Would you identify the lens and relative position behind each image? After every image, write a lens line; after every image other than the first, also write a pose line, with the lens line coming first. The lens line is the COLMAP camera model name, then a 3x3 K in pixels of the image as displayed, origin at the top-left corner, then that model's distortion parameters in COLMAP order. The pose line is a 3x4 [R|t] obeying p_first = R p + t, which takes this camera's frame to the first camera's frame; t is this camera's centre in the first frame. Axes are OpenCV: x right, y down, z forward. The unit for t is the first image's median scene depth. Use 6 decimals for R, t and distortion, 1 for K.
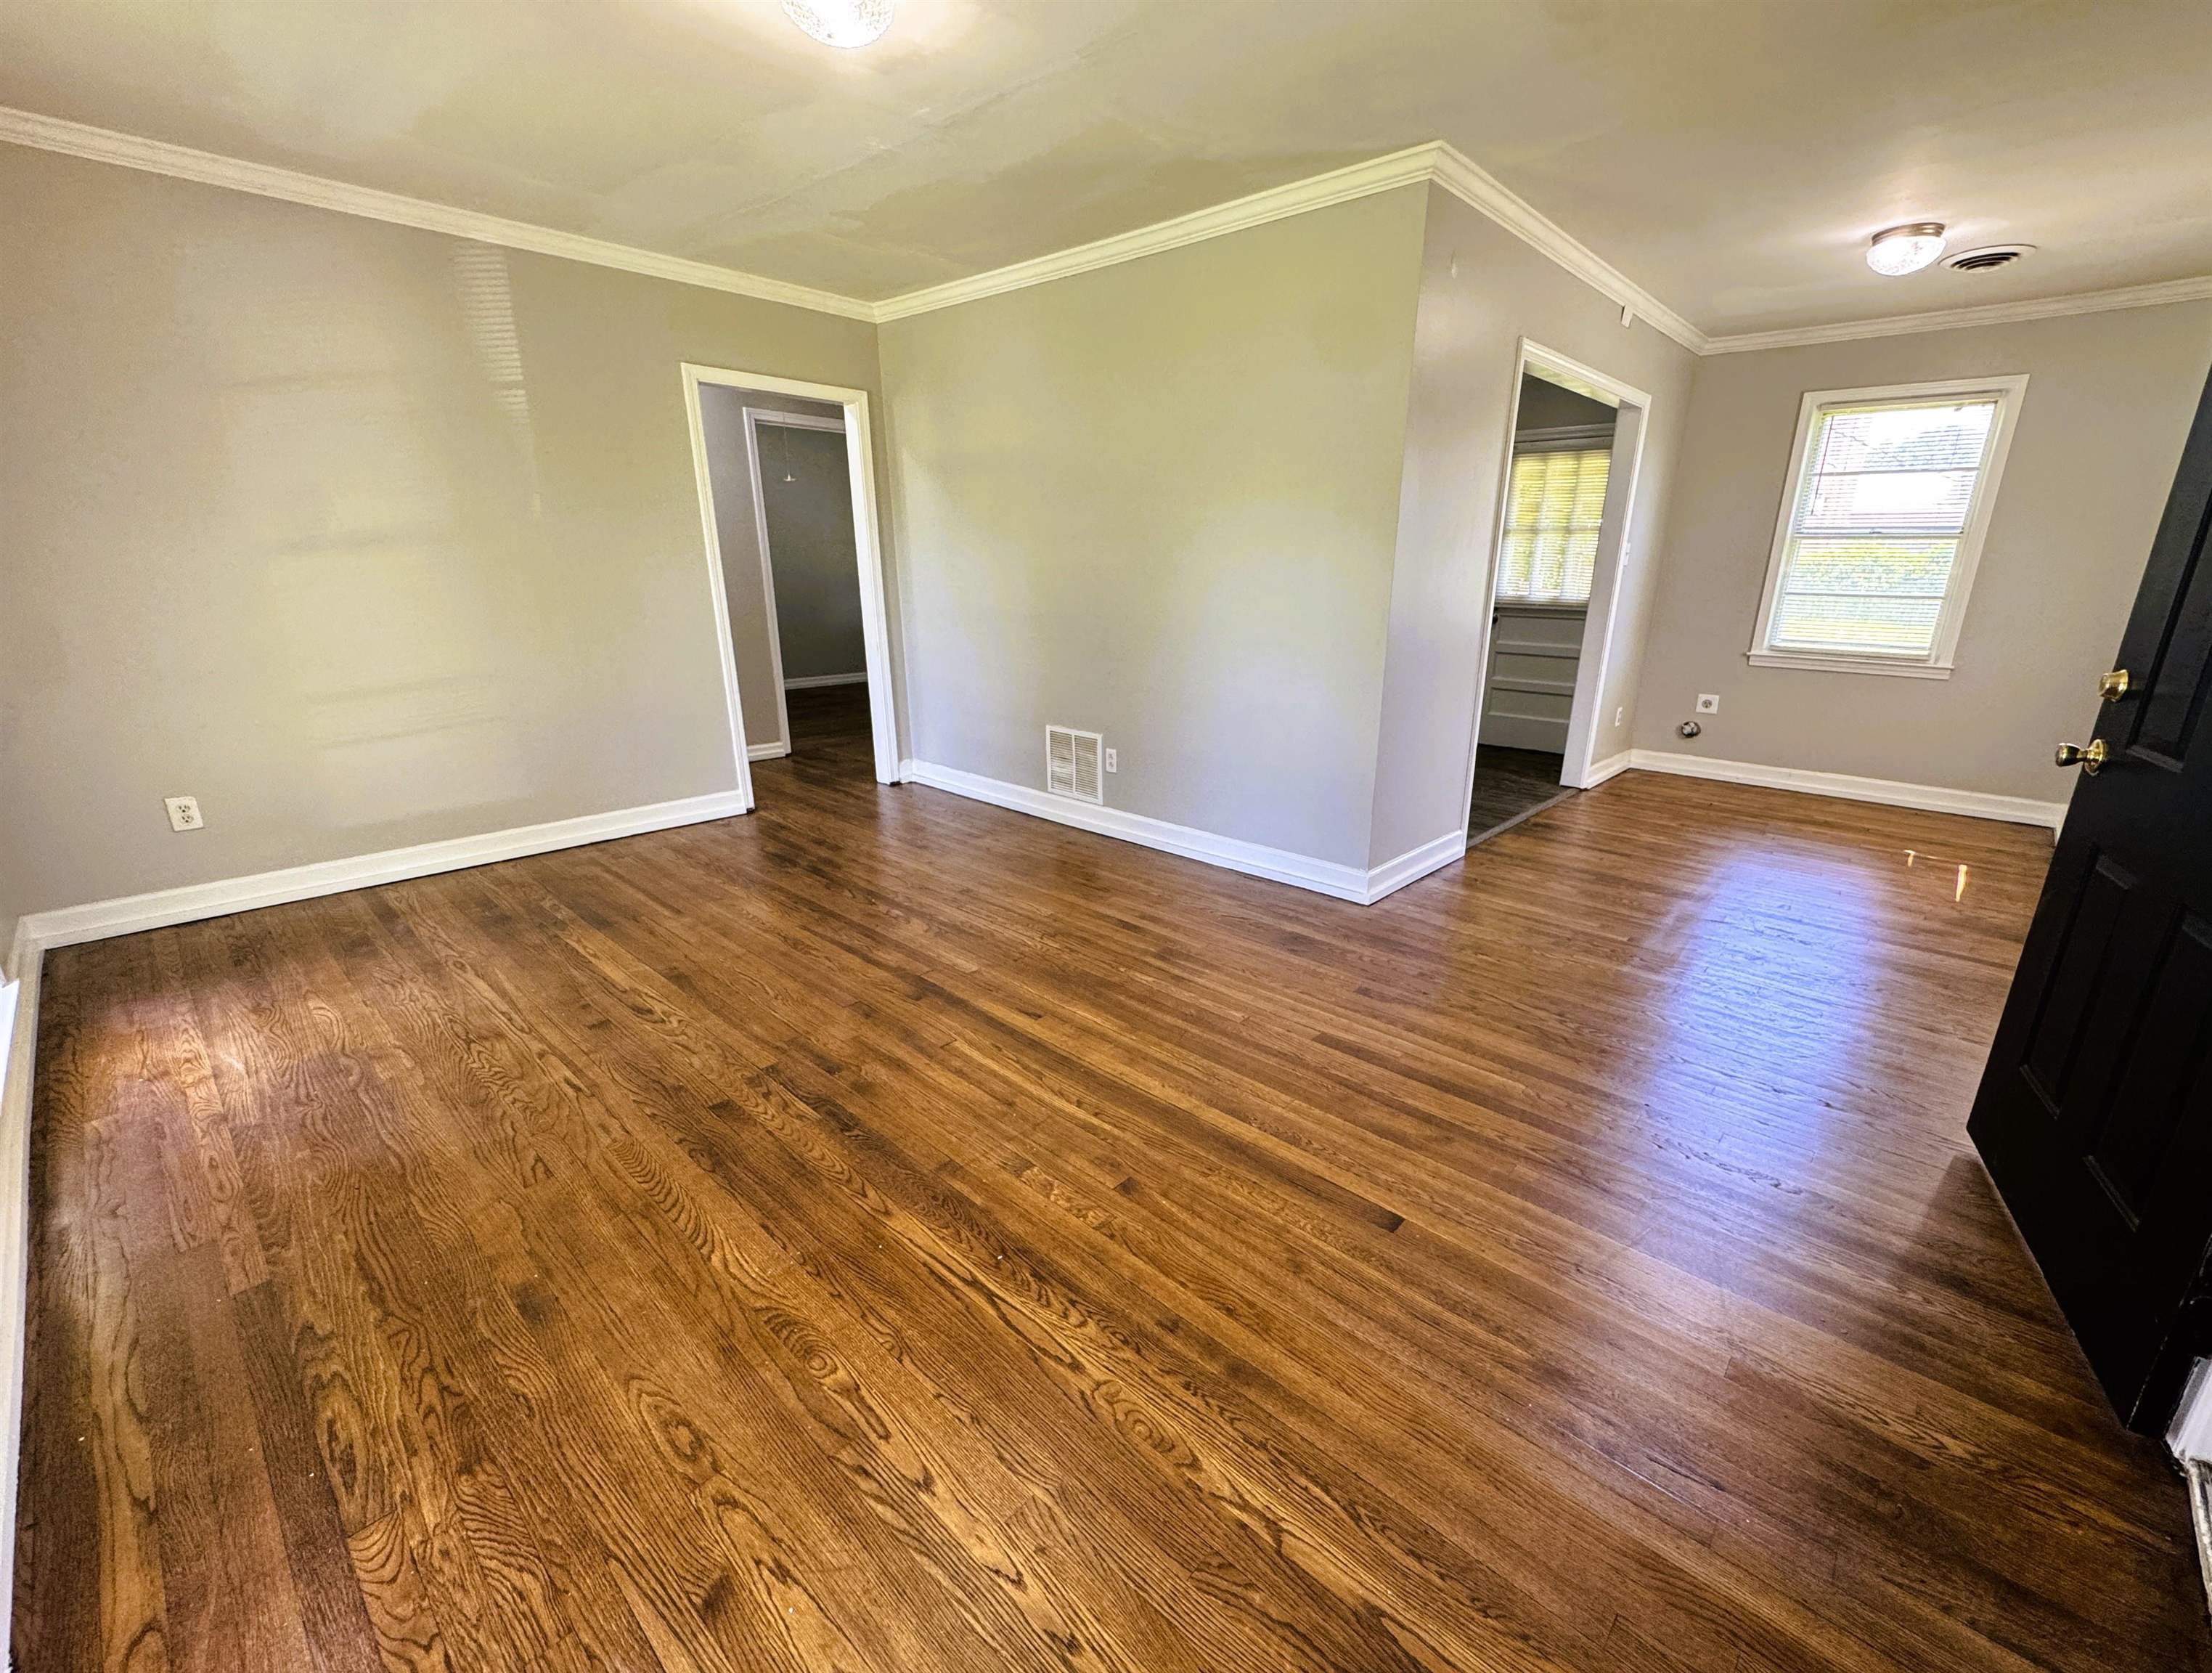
lens RADIAL K [[924.7, 0, 1151.9], [0, 924.7, 860.9], [0, 0, 1]] dist [-0.001486, -0.000307]
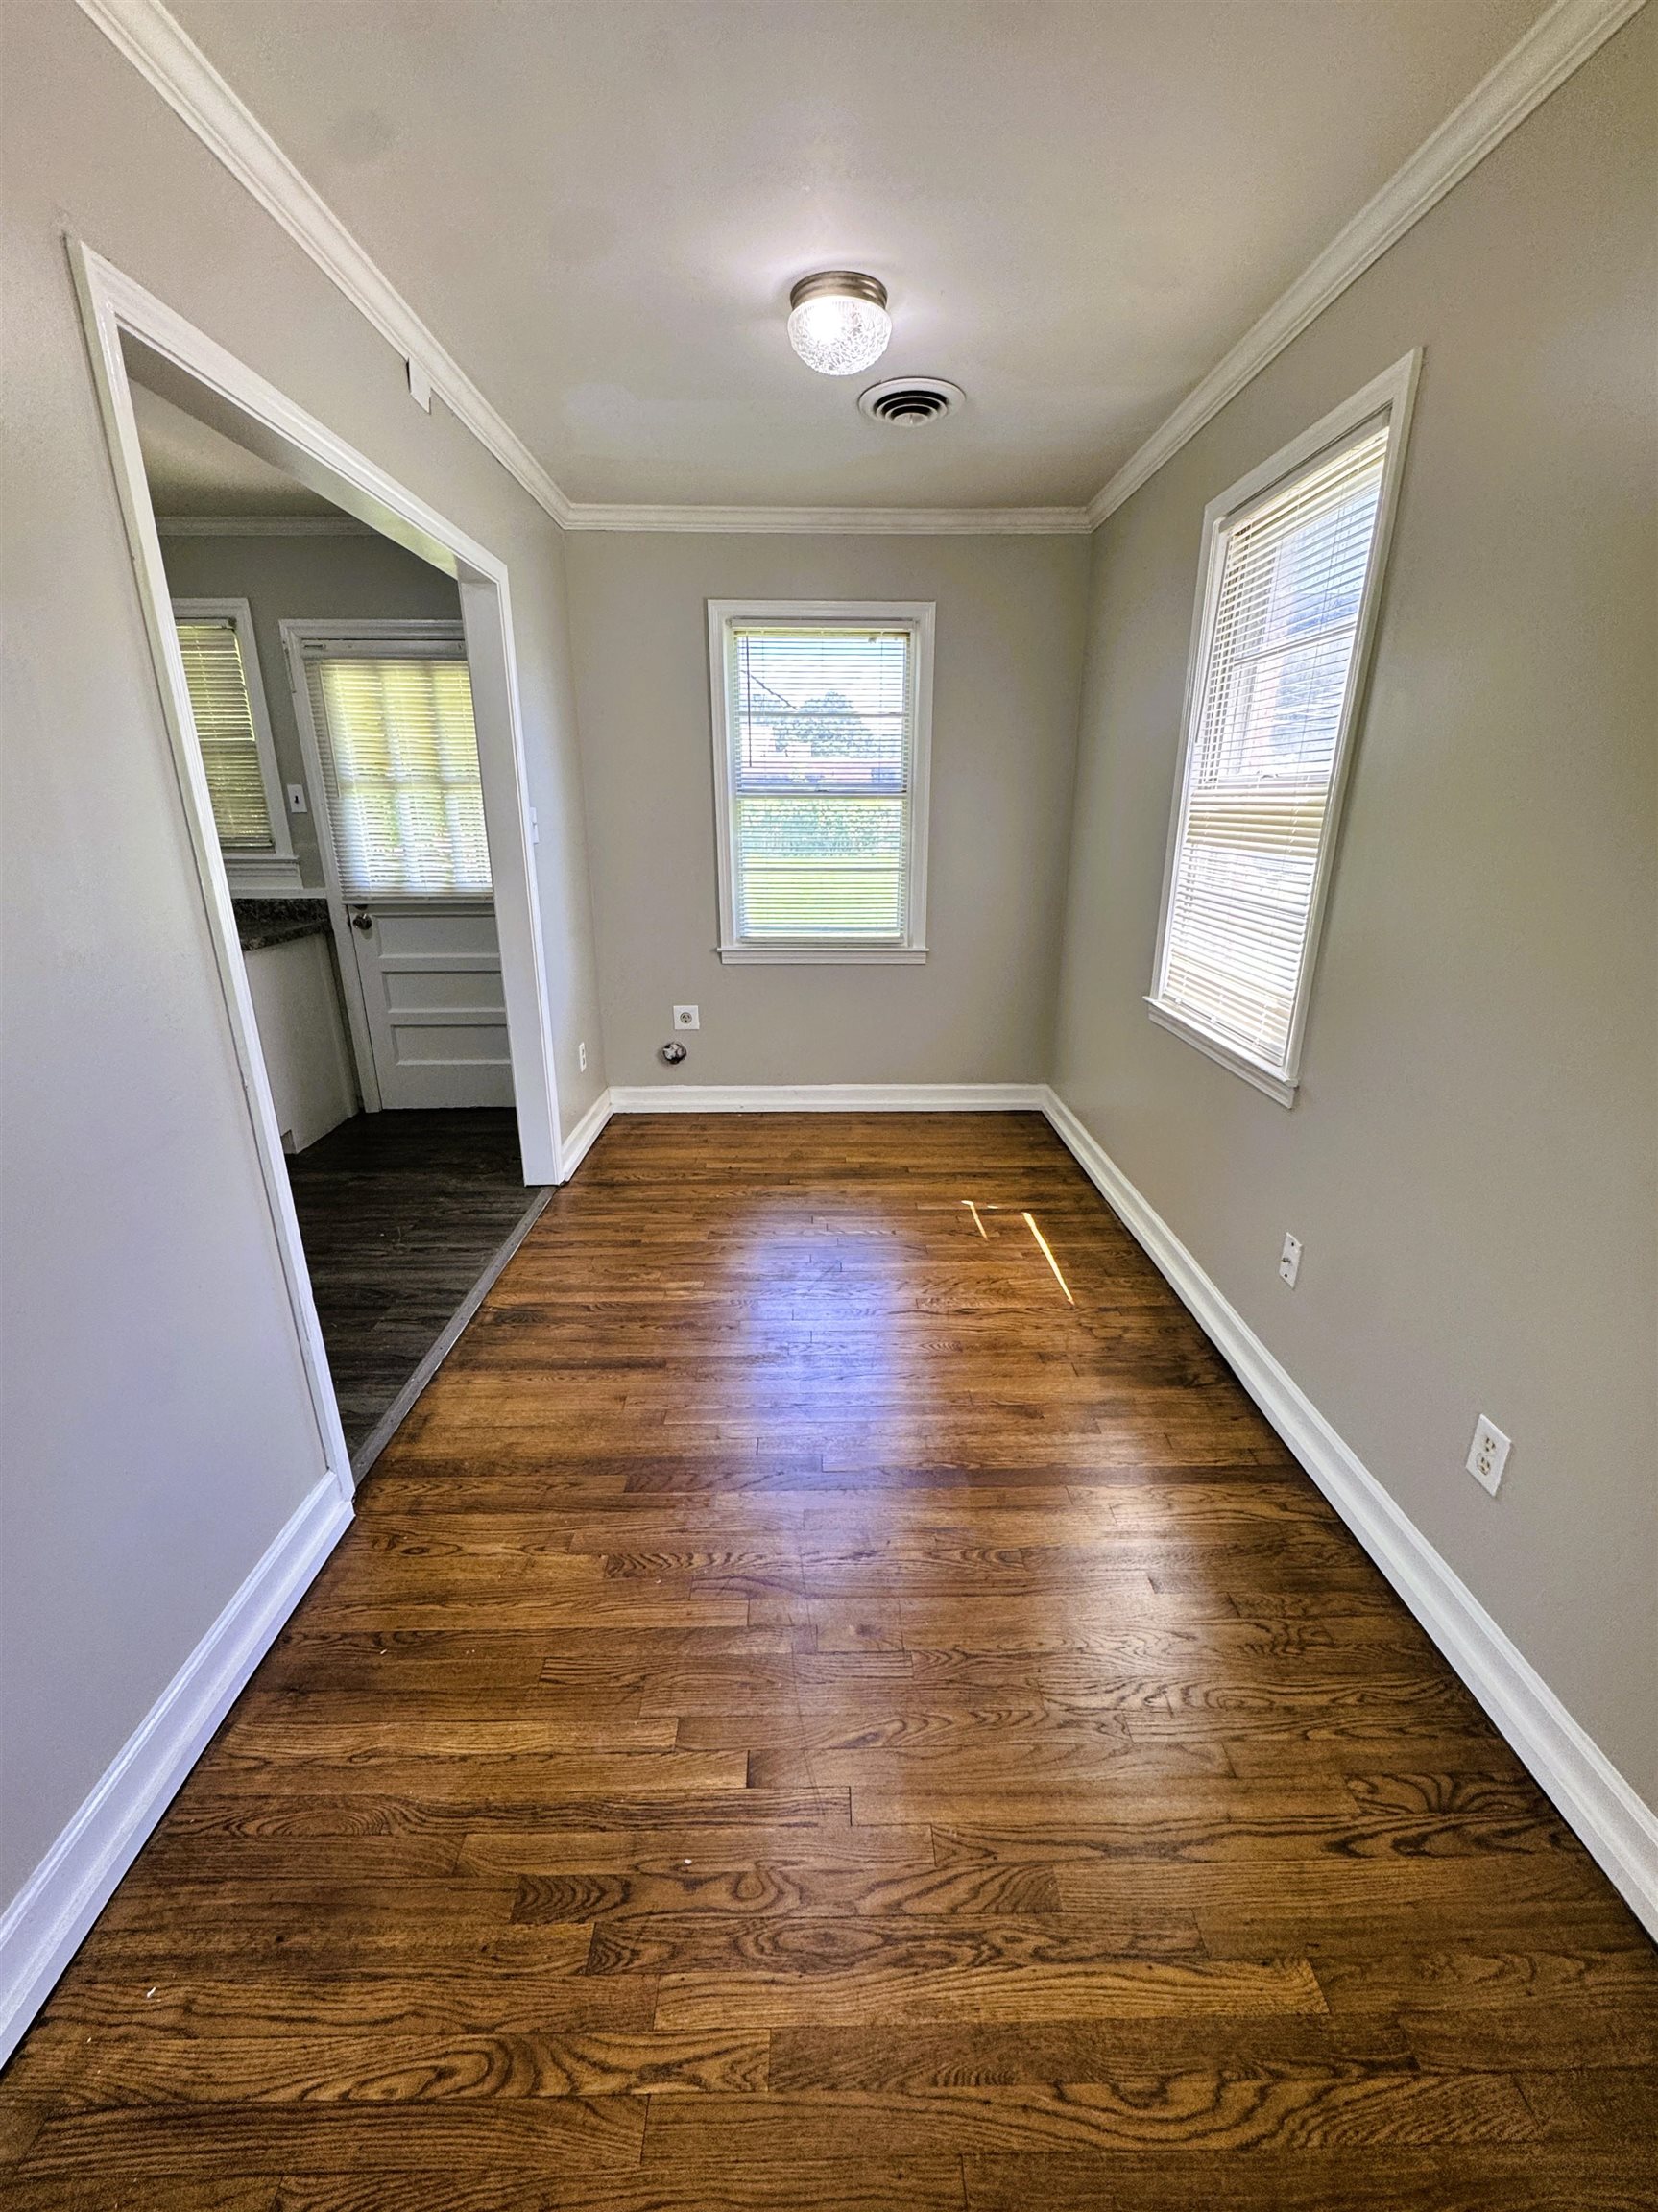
lens RADIAL K [[900.6, 0, 829.0], [0, 900.6, 1106.0], [0, 0, 1]] dist [-0.000813, -0.000145]
pose [[0.735116, -0.226118, 0.639121, 0.259953], [0.217813, 0.971531, 0.093195, -0.182393], [-0.641998, 0.070700, 0.763439, 0.476395]]
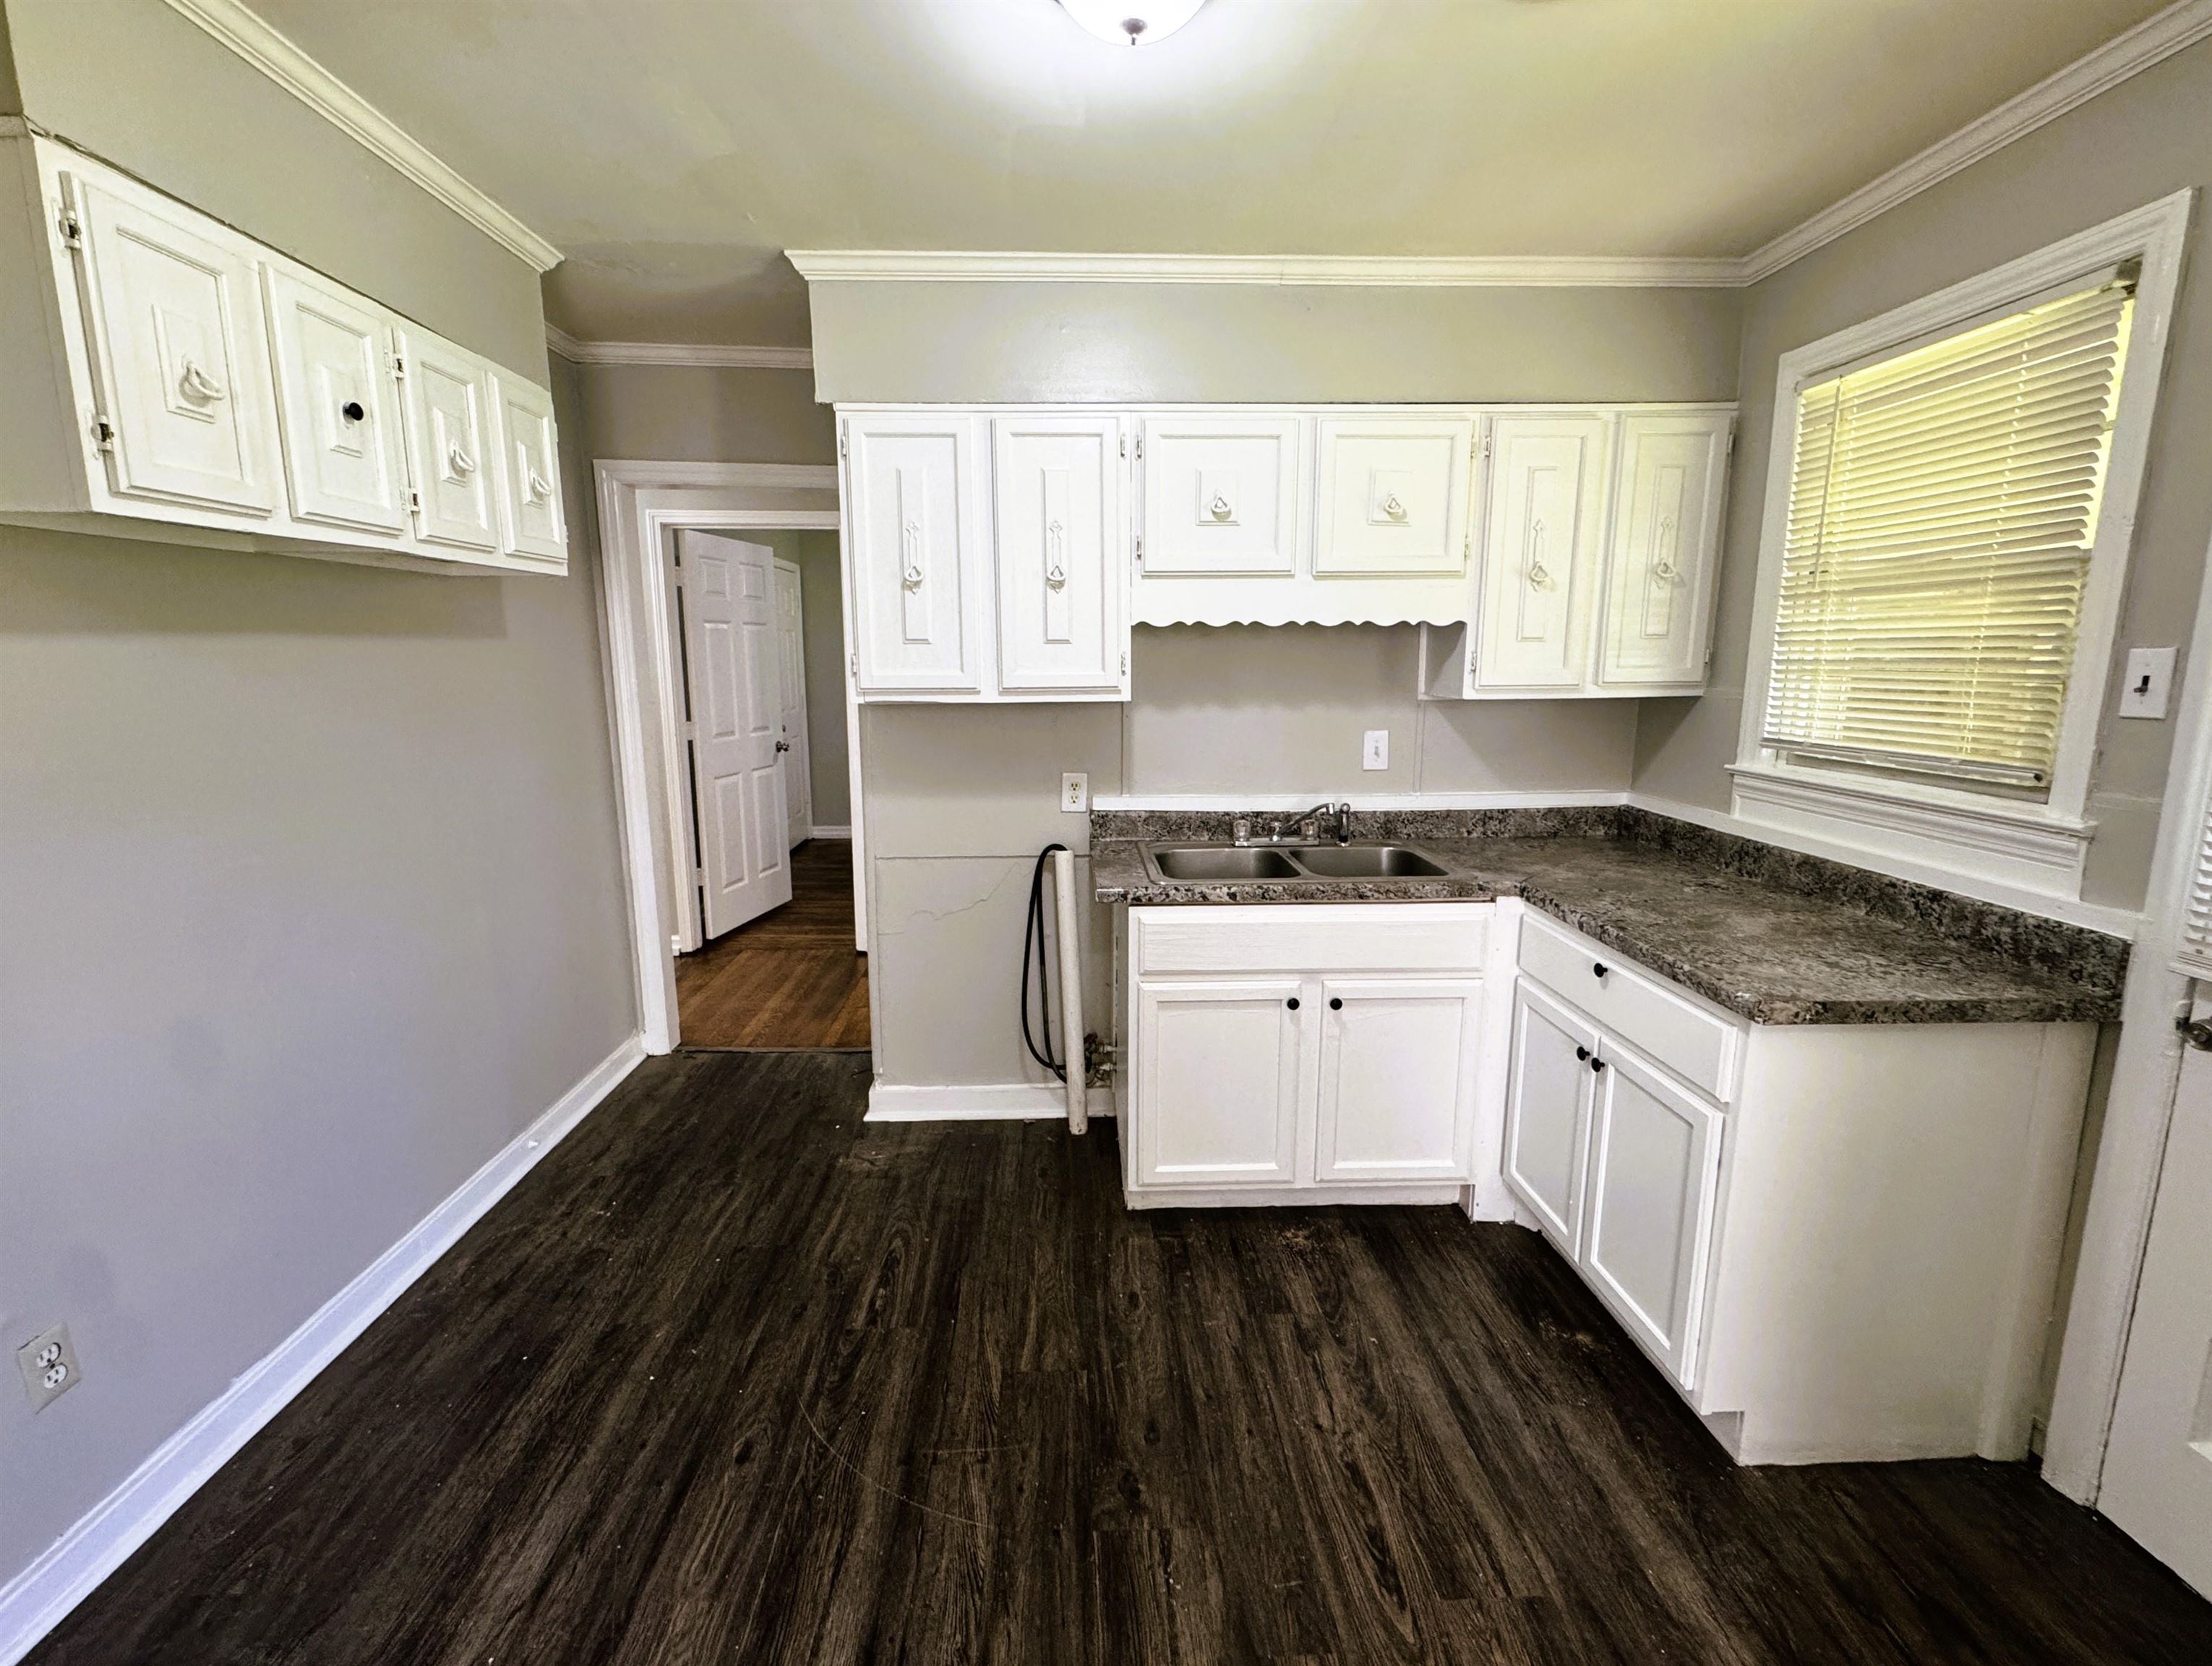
lens RADIAL K [[931.3, 0, 1100.5], [0, 931.3, 805.3], [0, 0, 1]] dist [-0.002864, -0.000102]
pose [[0.688265, 0.106757, -0.717561, 0.493607], [-0.218476, 0.973696, -0.064691, -0.355038], [0.691780, 0.201295, 0.693484, 0.965197]]
